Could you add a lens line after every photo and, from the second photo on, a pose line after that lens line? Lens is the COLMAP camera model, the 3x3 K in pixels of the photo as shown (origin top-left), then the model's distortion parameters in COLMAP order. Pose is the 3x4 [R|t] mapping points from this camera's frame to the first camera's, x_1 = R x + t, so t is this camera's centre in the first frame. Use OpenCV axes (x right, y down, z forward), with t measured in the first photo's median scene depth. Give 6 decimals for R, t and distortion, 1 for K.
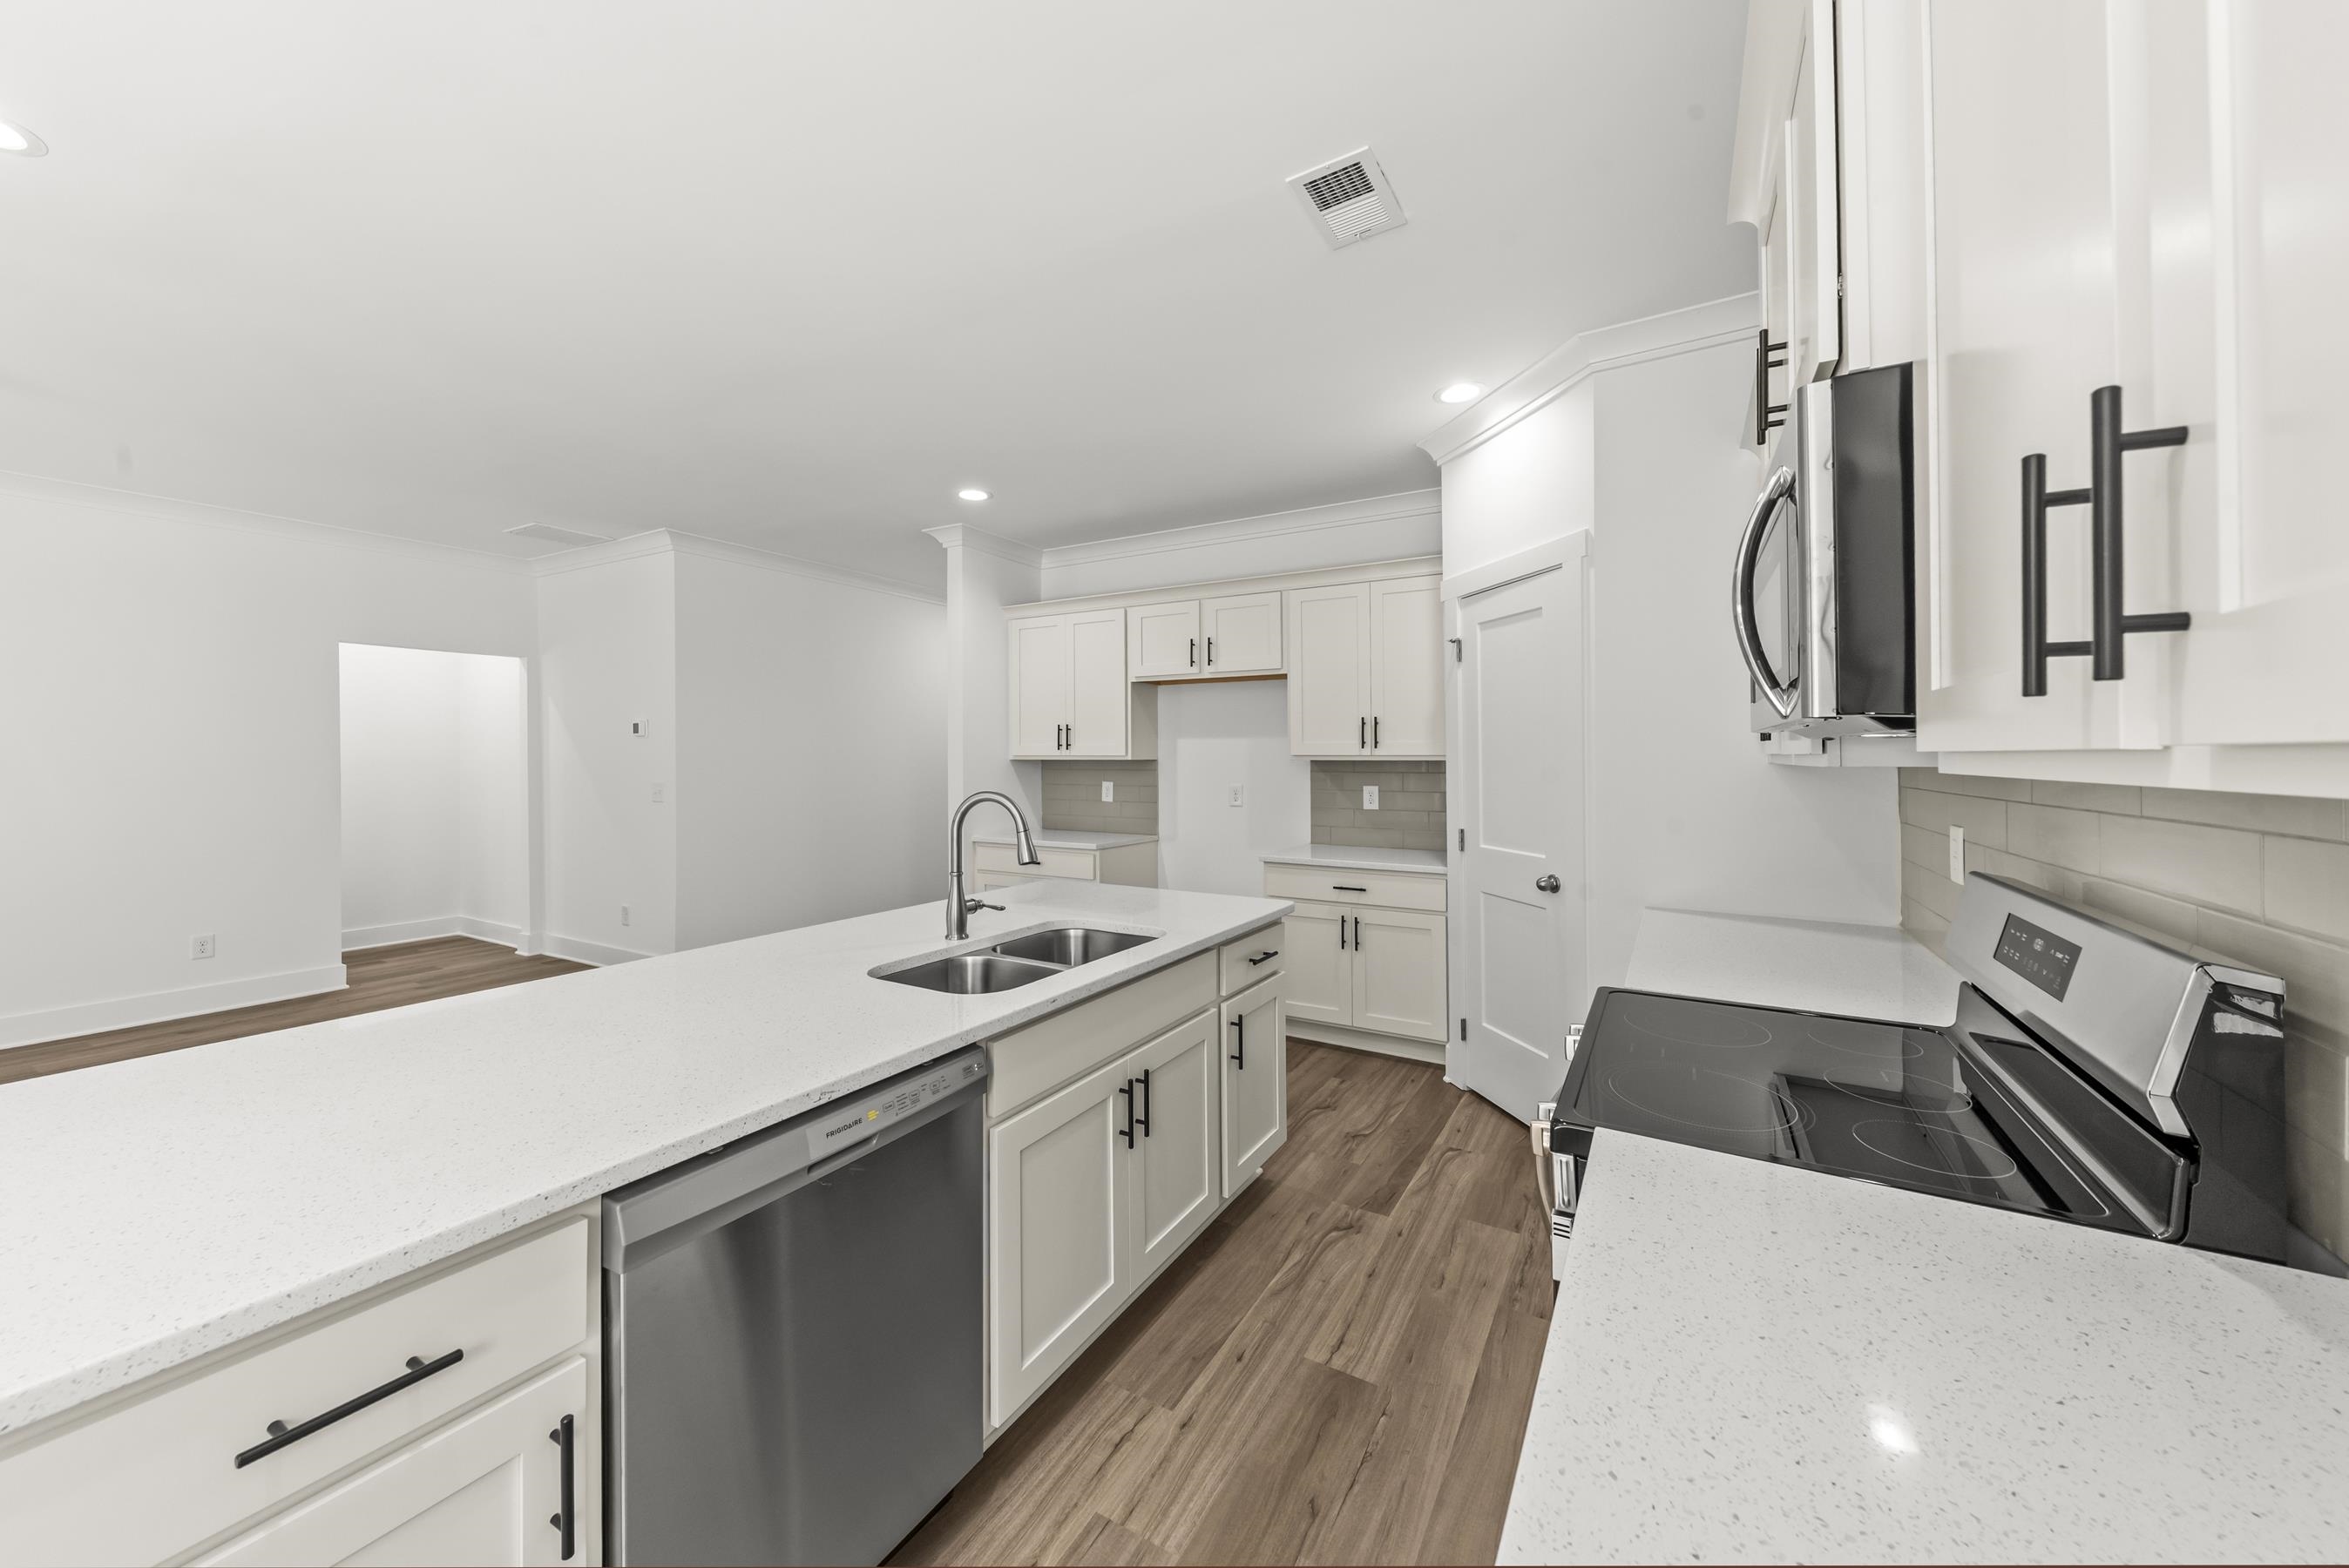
lens RADIAL K [[844.3, 0, 1183.1], [0, 844.3, 765.5], [0, 0, 1]] dist [0.008132, -0.001873]
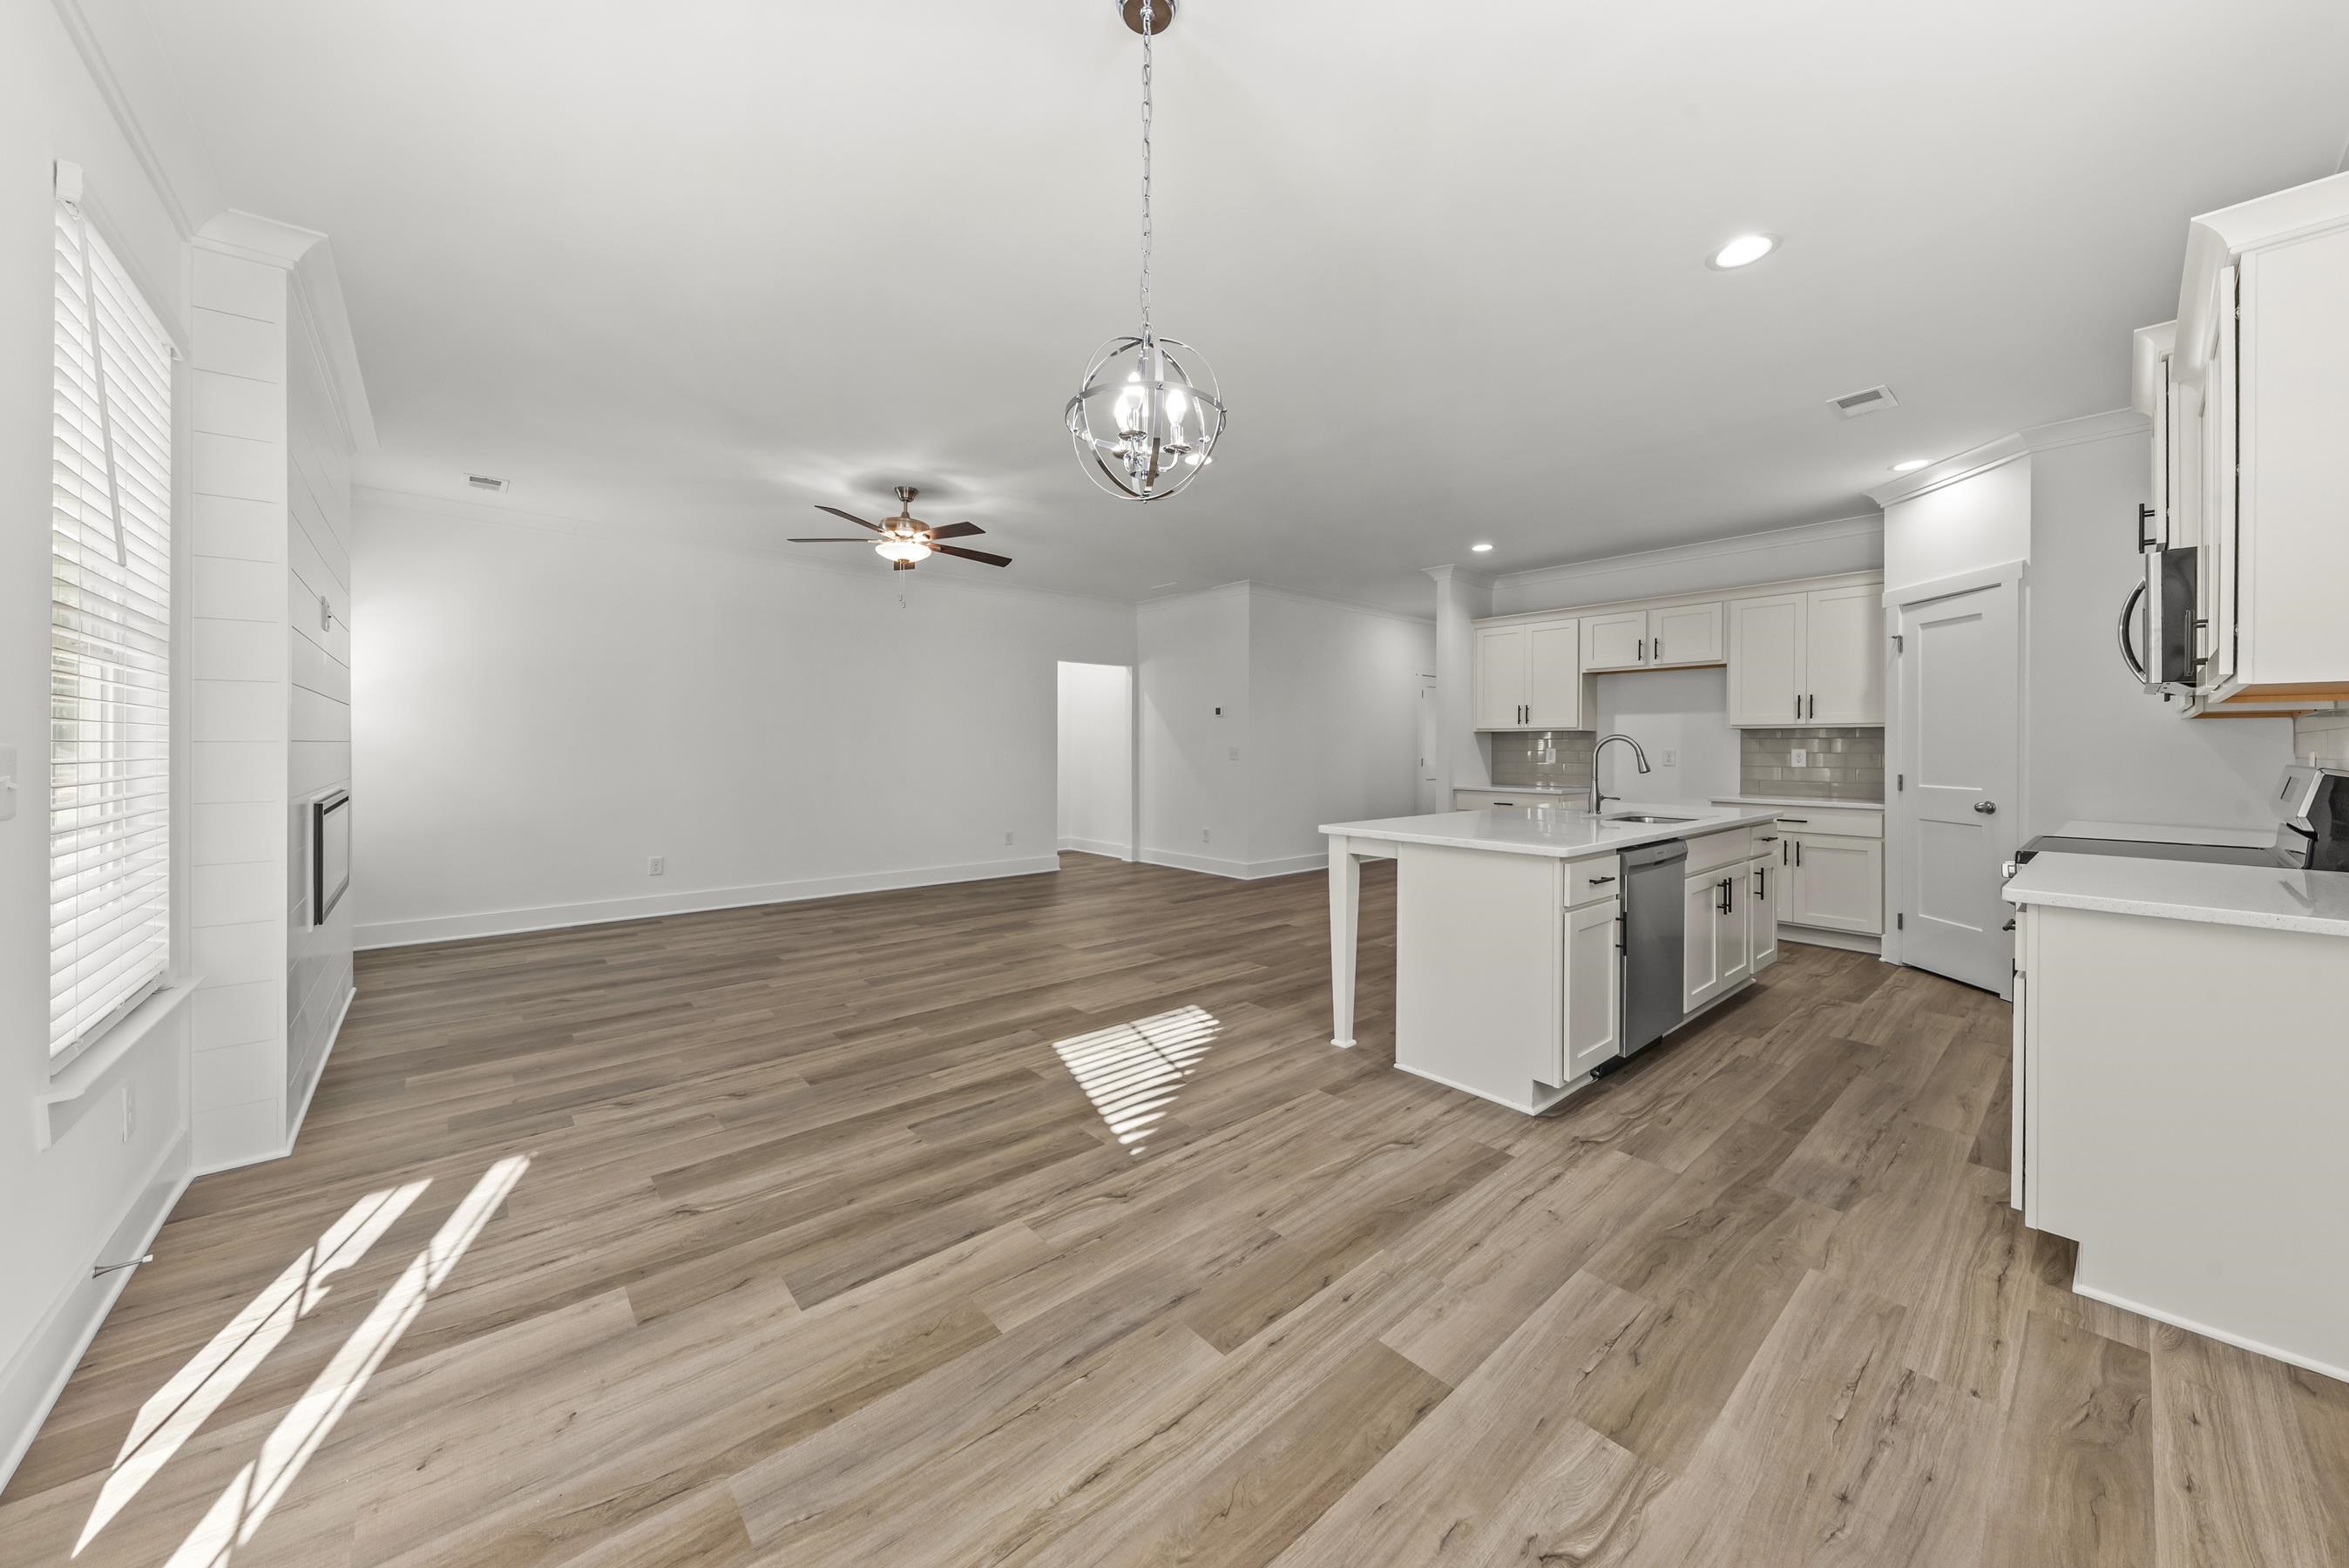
lens RADIAL K [[844.3, 0, 1169.2], [0, 844.3, 762.7], [0, 0, 1]] dist [0.008132, -0.001873]
pose [[0.948352, 0.007478, -0.317132, -0.324888], [-0.005037, 0.999951, 0.008517, 0.045960], [0.317180, -0.006480, 0.948343, -0.616383]]
